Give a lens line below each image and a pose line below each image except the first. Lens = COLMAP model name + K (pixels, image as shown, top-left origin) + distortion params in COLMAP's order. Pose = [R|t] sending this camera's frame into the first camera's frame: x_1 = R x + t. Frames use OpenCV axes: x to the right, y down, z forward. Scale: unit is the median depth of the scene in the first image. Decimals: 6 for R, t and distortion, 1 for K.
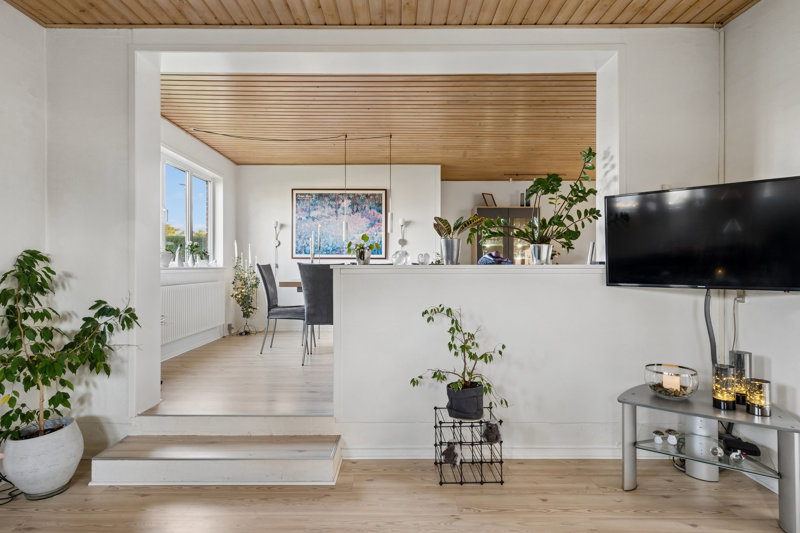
lens RADIAL K [[417.4, 0, 399.7], [0, 417.4, 264.1], [0, 0, 1]] dist [0.002066, 0.000863]
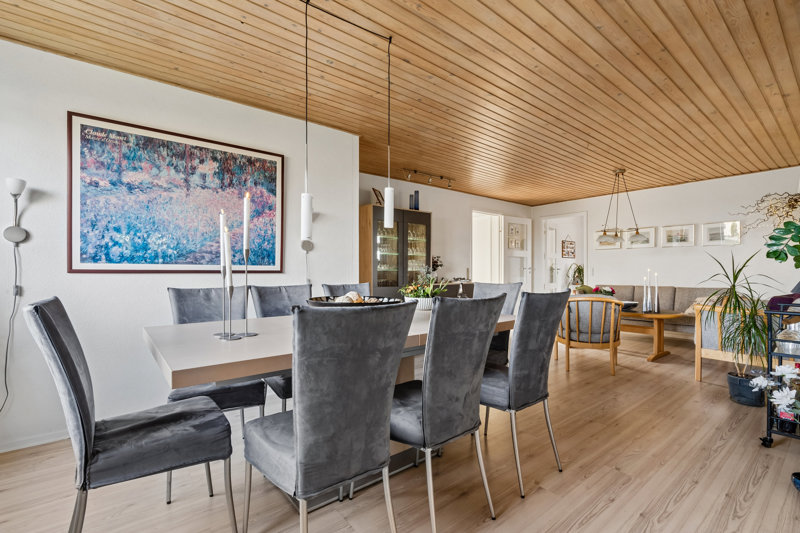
lens RADIAL K [[362.4, 0, 401.4], [0, 362.4, 271.1], [0, 0, 1]] dist [-0.002777, 0.002192]
pose [[0.786272, -0.000028, 0.617880, -0.218998], [-0.000960, 0.999999, 0.001267, -0.015389], [-0.617879, -0.001589, 0.786271, 0.489614]]
